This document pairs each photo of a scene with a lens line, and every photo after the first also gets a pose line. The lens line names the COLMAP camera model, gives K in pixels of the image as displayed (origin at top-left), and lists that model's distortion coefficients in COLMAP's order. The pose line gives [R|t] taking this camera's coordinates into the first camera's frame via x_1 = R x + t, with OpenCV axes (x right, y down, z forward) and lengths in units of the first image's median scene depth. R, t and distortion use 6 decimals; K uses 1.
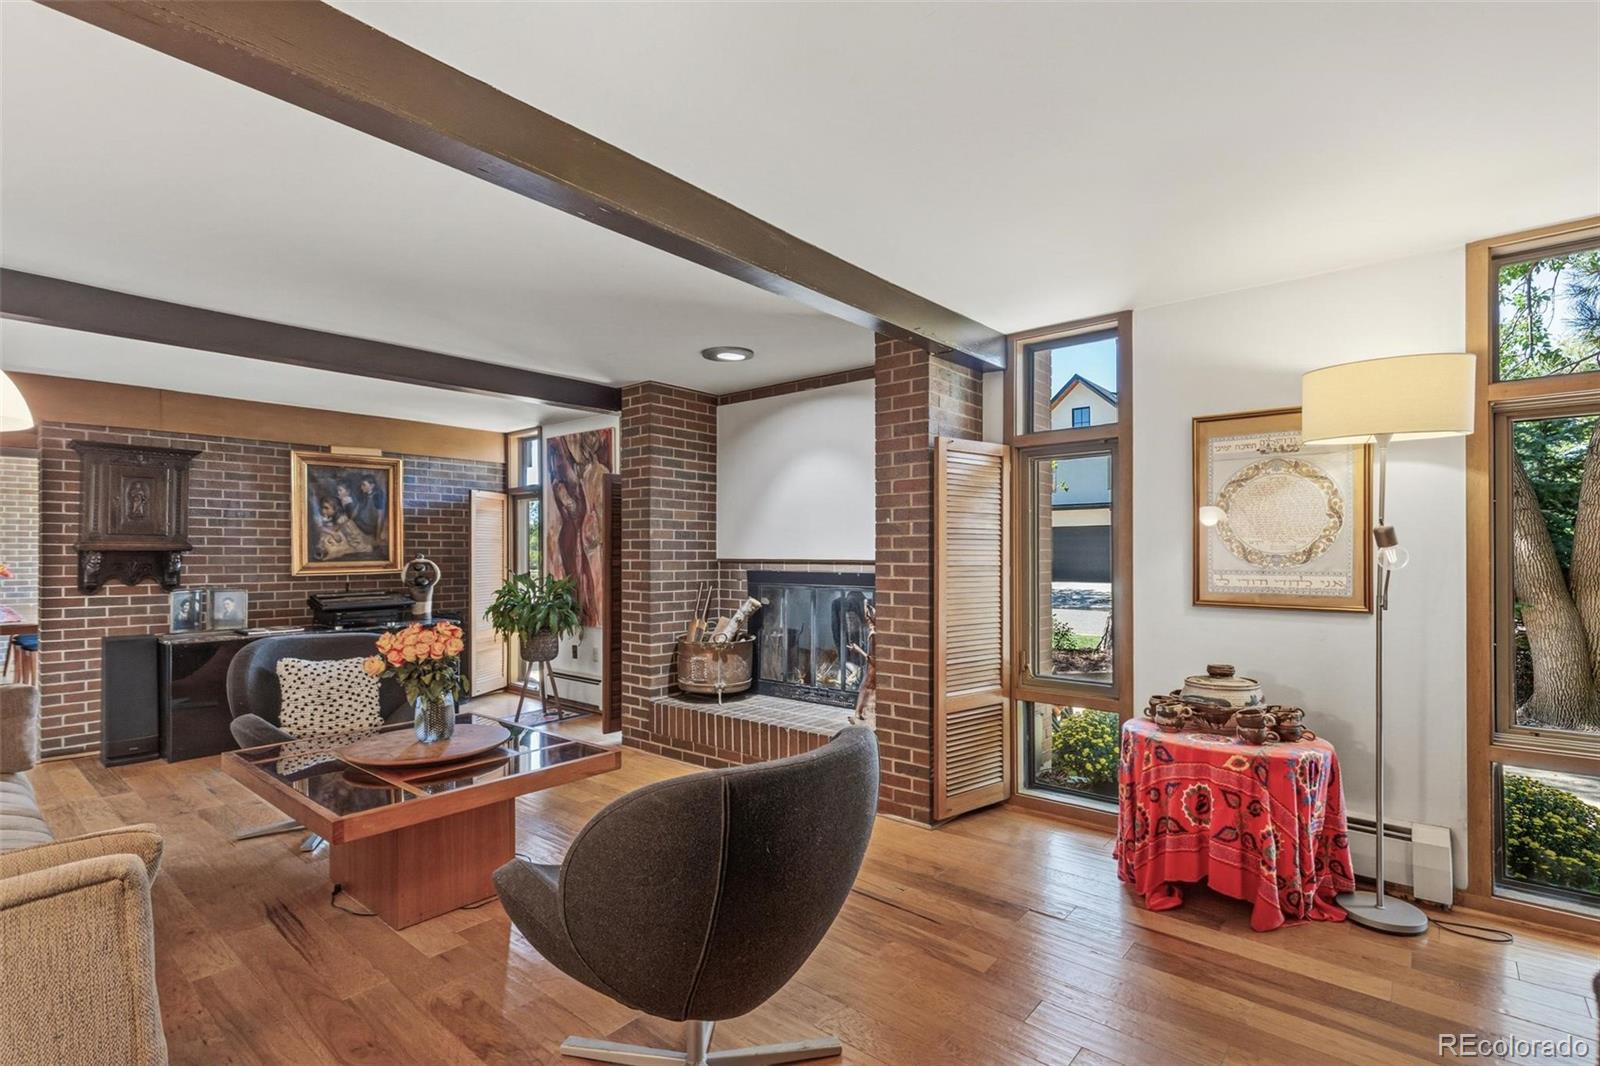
lens RADIAL K [[773.6, 0, 804.5], [0, 773.6, 543.4], [0, 0, 1]] dist [0.006674, -0.001052]
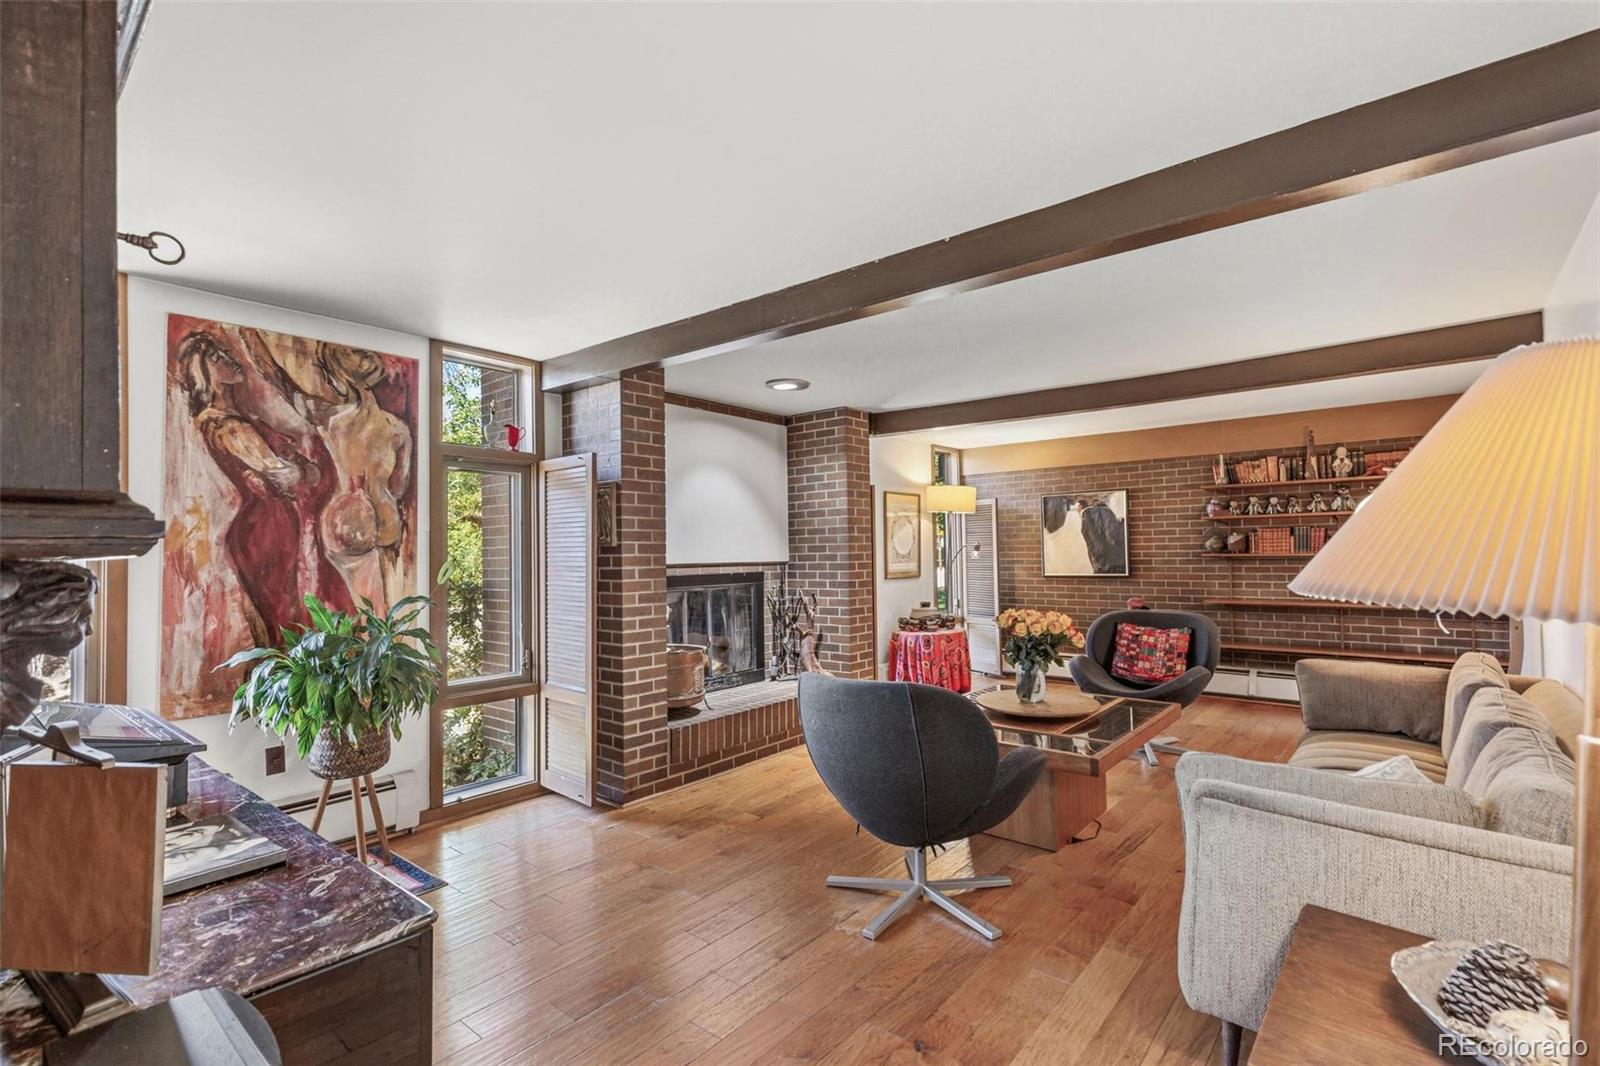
lens RADIAL K [[773.6, 0, 804.1], [0, 773.6, 533.6], [0, 0, 1]] dist [0.006674, -0.001052]
pose [[-0.030068, 0.021997, 0.999306, -0.832267], [-0.005342, 0.999740, -0.022168, 0.001332], [-0.999534, -0.006005, -0.029943, 0.675526]]
